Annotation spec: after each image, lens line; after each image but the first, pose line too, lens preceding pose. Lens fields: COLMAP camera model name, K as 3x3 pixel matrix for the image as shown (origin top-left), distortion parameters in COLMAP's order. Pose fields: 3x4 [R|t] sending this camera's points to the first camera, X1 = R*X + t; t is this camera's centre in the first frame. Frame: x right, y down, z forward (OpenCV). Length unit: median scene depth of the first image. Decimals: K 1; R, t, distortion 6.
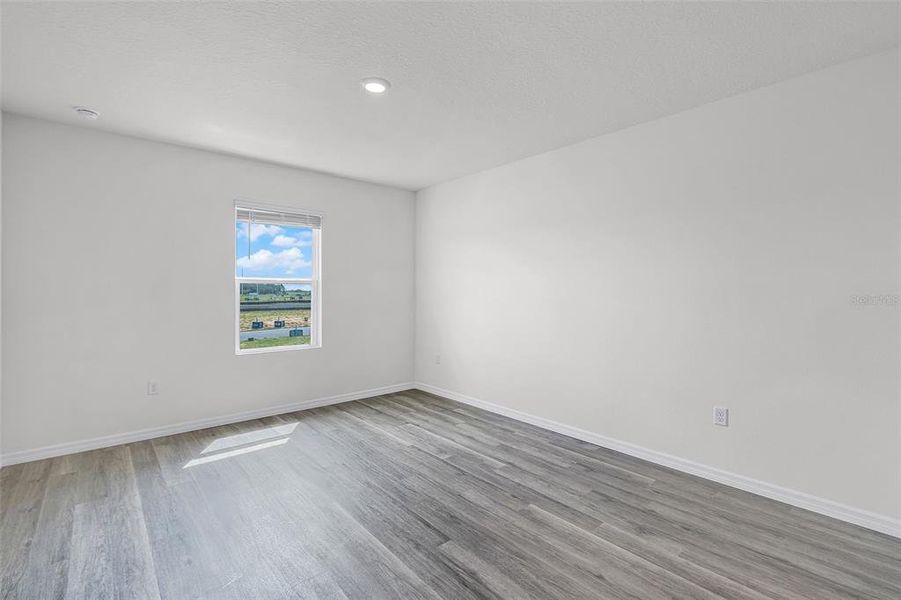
lens RADIAL K [[406.1, 0, 450.6], [0, 406.1, 296.1], [0, 0, 1]] dist [-0.001718, 0.000932]
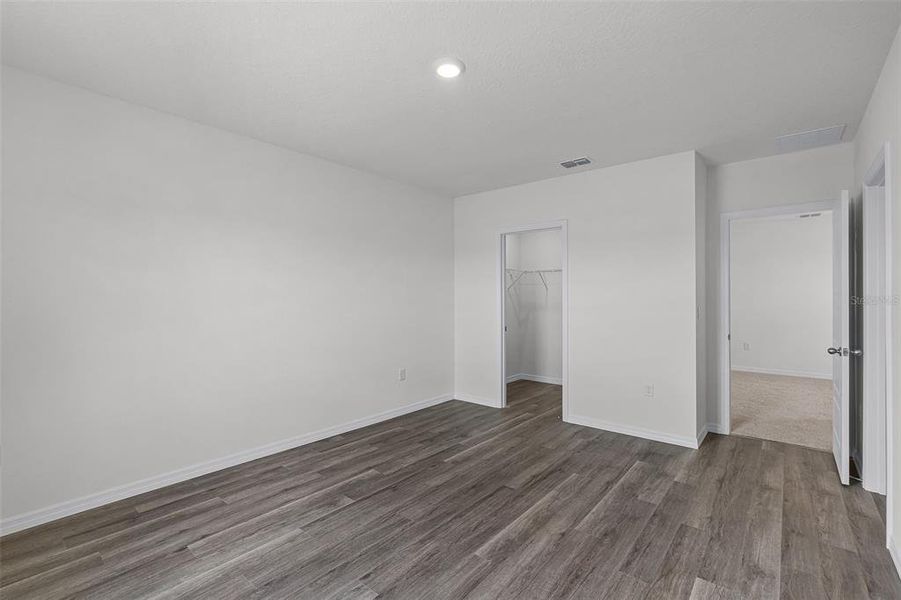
lens RADIAL K [[406.1, 0, 450.7], [0, 406.1, 297.7], [0, 0, 1]] dist [-0.001718, 0.000932]
pose [[-0.153640, -0.003335, 0.988121, -0.875872], [0.015997, 0.999855, 0.005862, -0.018743], [-0.987997, 0.016708, -0.153564, 0.929687]]
